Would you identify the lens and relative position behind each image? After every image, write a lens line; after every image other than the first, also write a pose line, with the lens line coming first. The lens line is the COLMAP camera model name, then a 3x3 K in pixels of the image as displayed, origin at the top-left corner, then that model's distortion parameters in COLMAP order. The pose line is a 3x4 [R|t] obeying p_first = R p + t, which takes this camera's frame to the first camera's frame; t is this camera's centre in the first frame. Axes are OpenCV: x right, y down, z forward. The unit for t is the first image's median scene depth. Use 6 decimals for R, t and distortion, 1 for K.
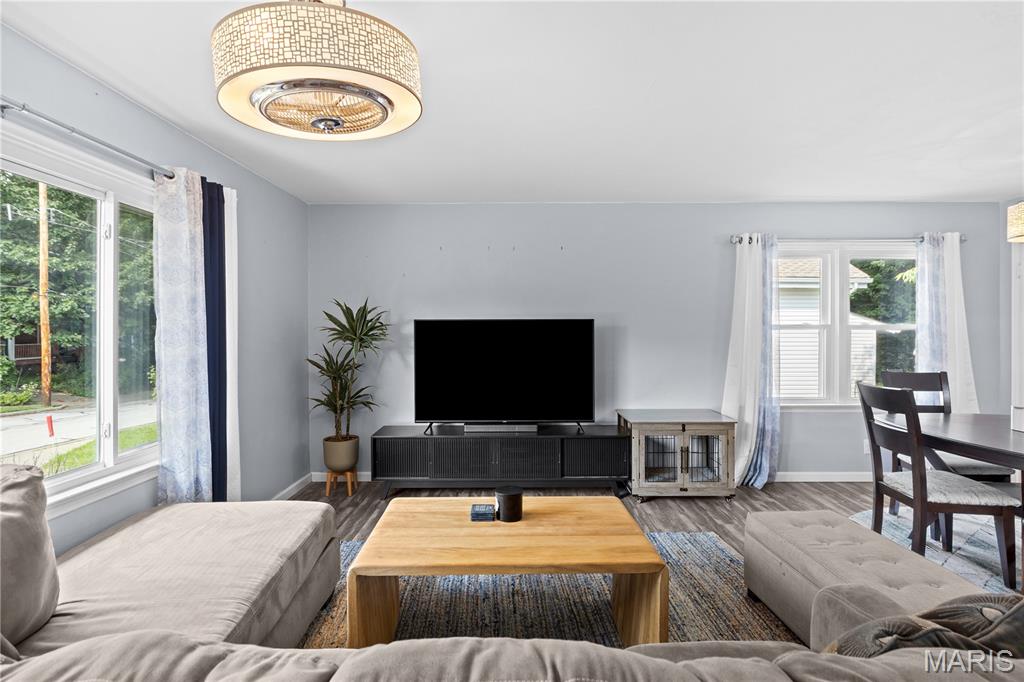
lens RADIAL K [[502.5, 0, 510.9], [0, 502.5, 334.5], [0, 0, 1]] dist [0.000425, 0.000825]
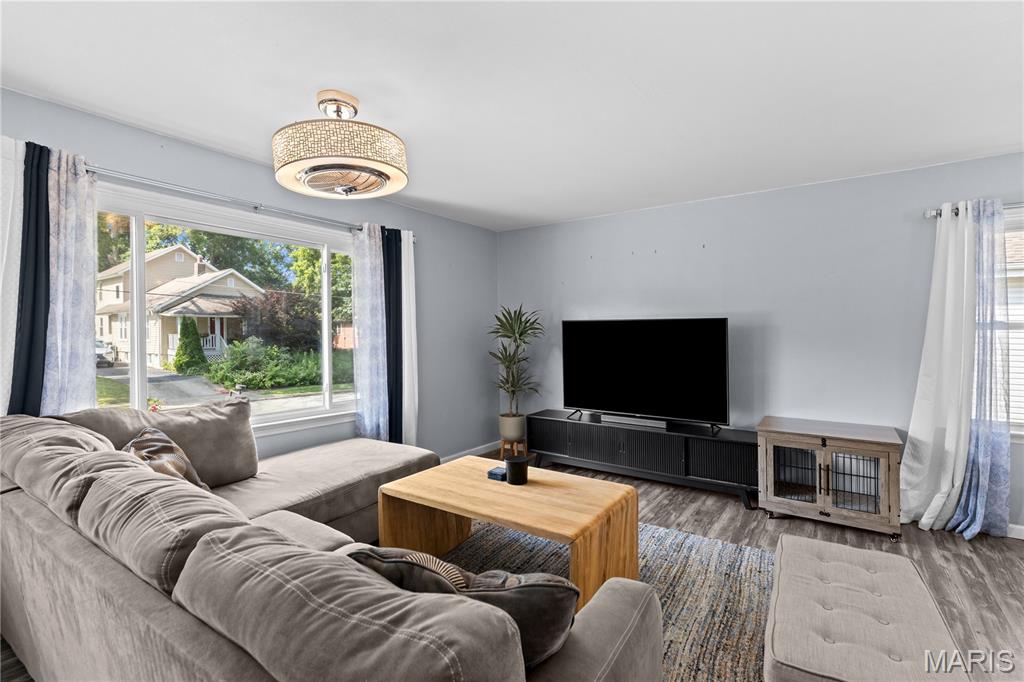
lens RADIAL K [[477.0, 0, 514.5], [0, 477.0, 337.4], [0, 0, 1]] dist [0.001241, -0.000280]
pose [[0.828496, 0.011908, -0.559868, 0.354585], [-0.008963, 0.999928, 0.008004, 0.003676], [0.559923, -0.001613, 0.828543, 0.023388]]
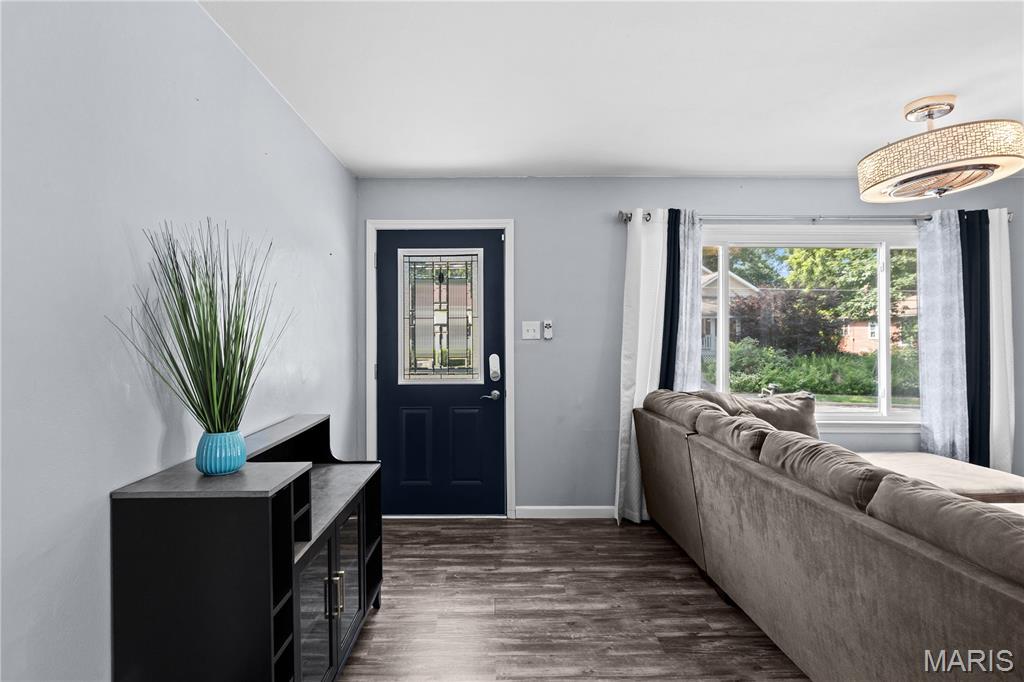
lens RADIAL K [[502.5, 0, 510.9], [0, 502.5, 334.5], [0, 0, 1]] dist [0.000425, 0.000825]
pose [[0.024958, 0.007865, -0.999658, 0.440804], [-0.005396, 0.999956, 0.007733, 0.000530], [0.999674, 0.005201, 0.025000, -0.123497]]
